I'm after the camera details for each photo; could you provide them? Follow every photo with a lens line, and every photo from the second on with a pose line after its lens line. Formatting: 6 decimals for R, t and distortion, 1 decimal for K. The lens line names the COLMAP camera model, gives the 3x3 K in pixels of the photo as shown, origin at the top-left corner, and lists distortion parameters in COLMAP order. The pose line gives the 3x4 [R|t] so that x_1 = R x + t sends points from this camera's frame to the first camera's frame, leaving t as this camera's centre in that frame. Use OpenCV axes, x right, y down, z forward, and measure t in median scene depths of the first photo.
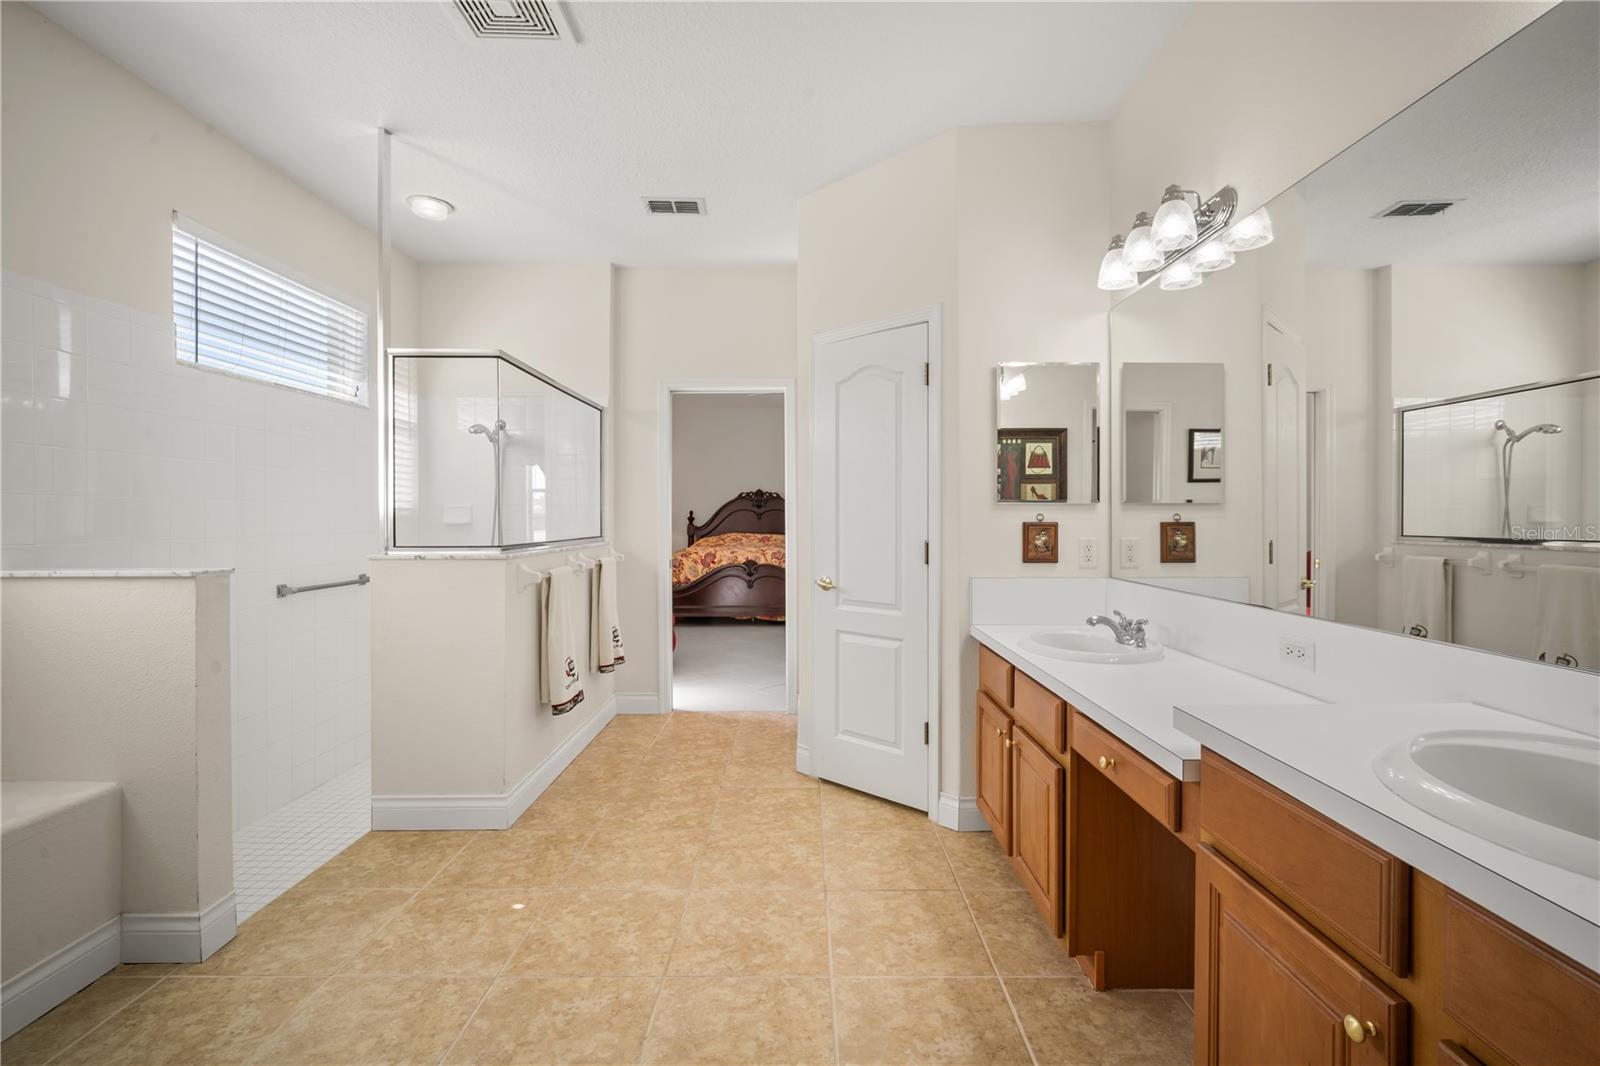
lens RADIAL K [[714.0, 0, 805.8], [0, 714.0, 523.0], [0, 0, 1]] dist [-0.001210, -0.000050]
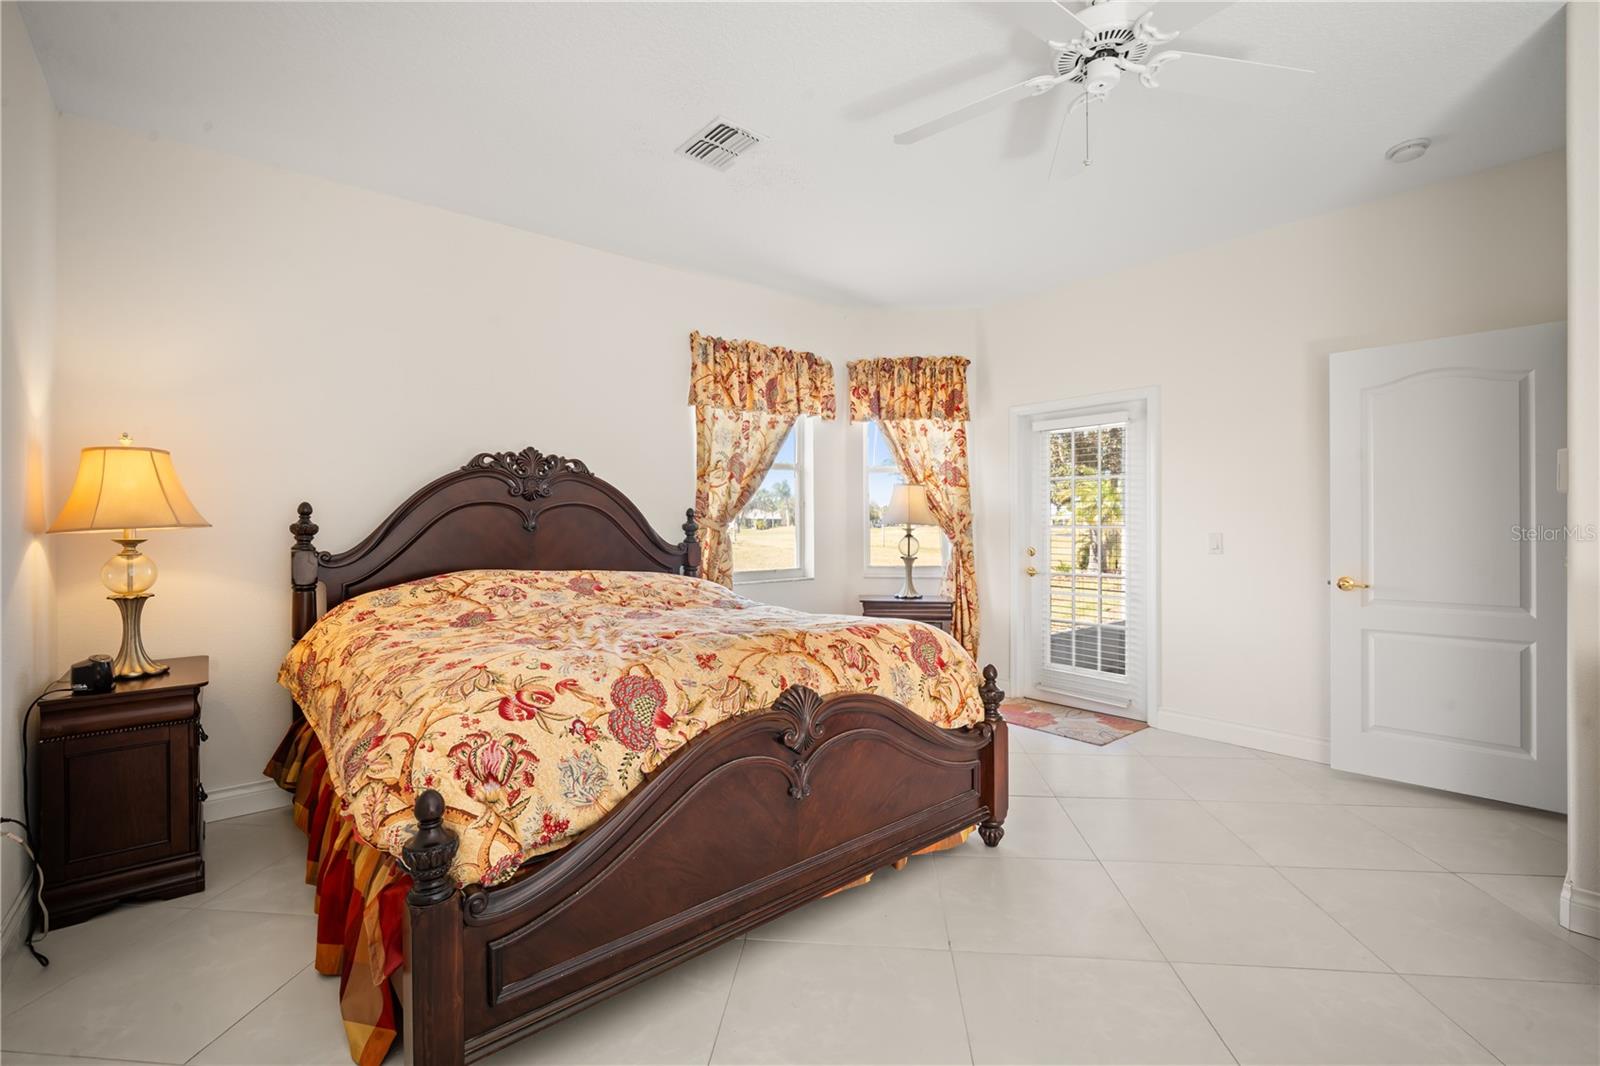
lens RADIAL K [[700.0, 0, 795.0], [0, 700.0, 532.4], [0, 0, 1]] dist [-0.000318, 0.000070]
pose [[0.764719, -0.008851, 0.644304, -0.202006], [0.006758, 0.999961, 0.005715, -0.005227], [-0.644329, -0.000016, 0.764749, 0.670479]]
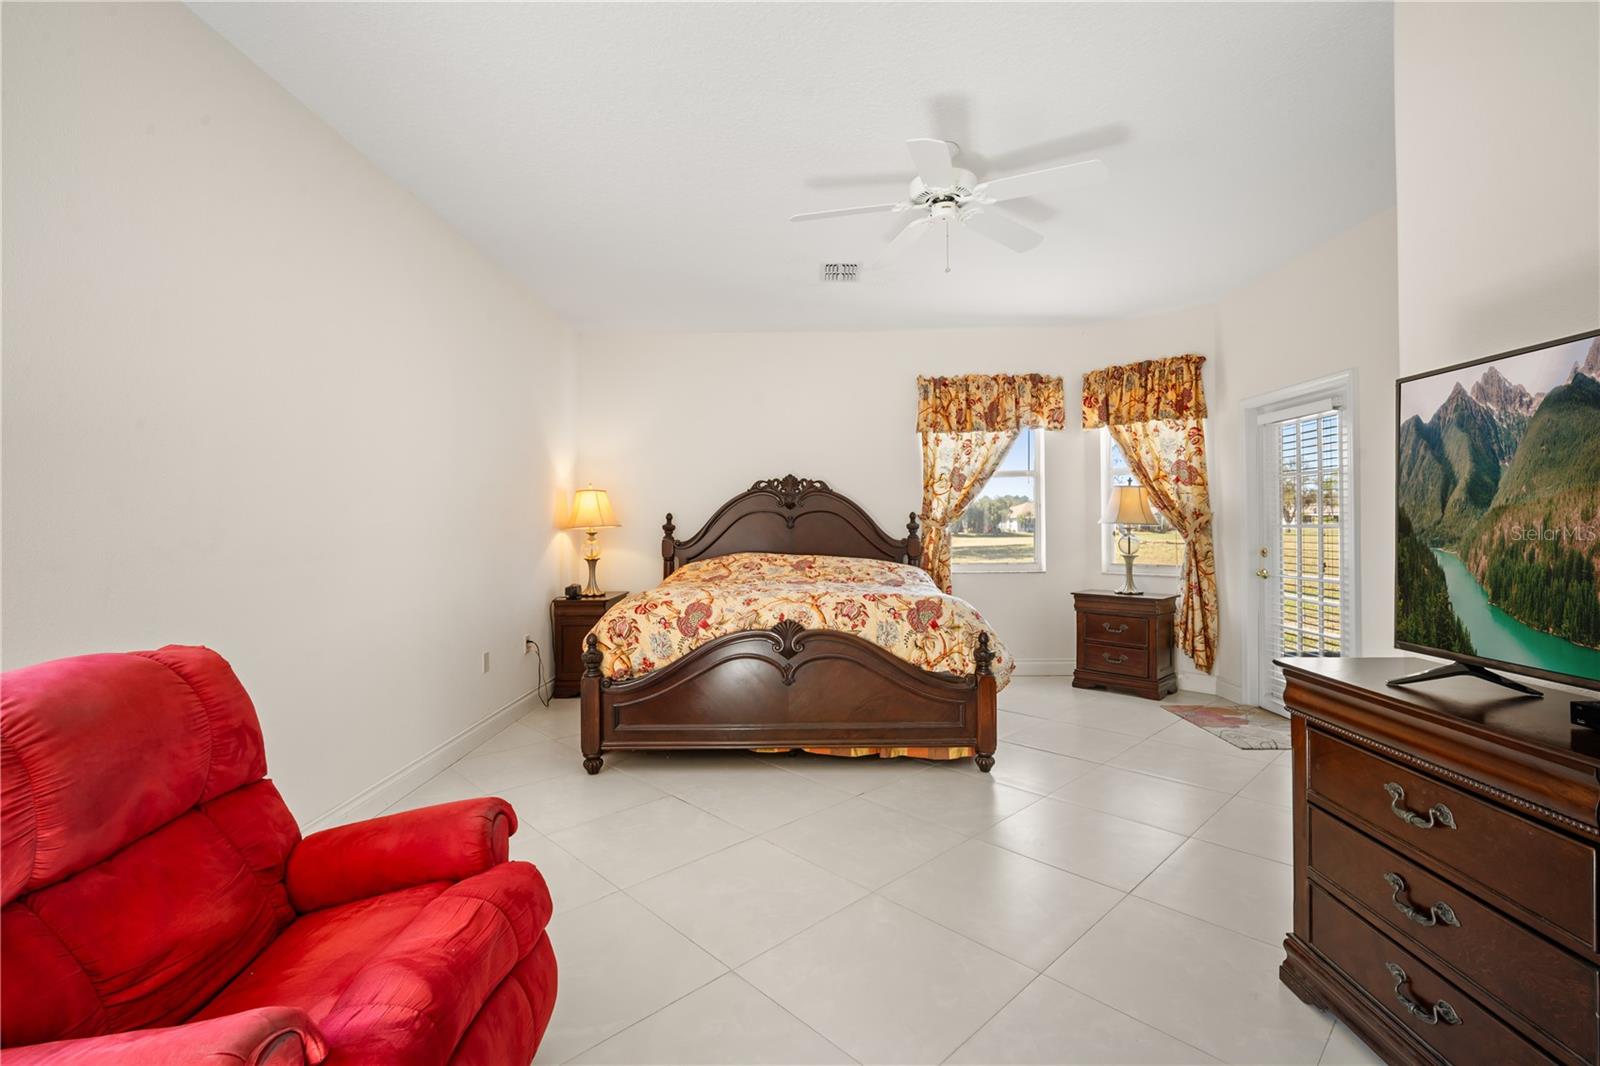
lens RADIAL K [[714.0, 0, 805.8], [0, 714.0, 523.0], [0, 0, 1]] dist [-0.001210, -0.000050]
pose [[0.999989, -0.004467, -0.001695, -0.054791], [0.004449, 0.999936, -0.010362, -0.003597], [0.001741, 0.010355, 0.999945, 0.461536]]
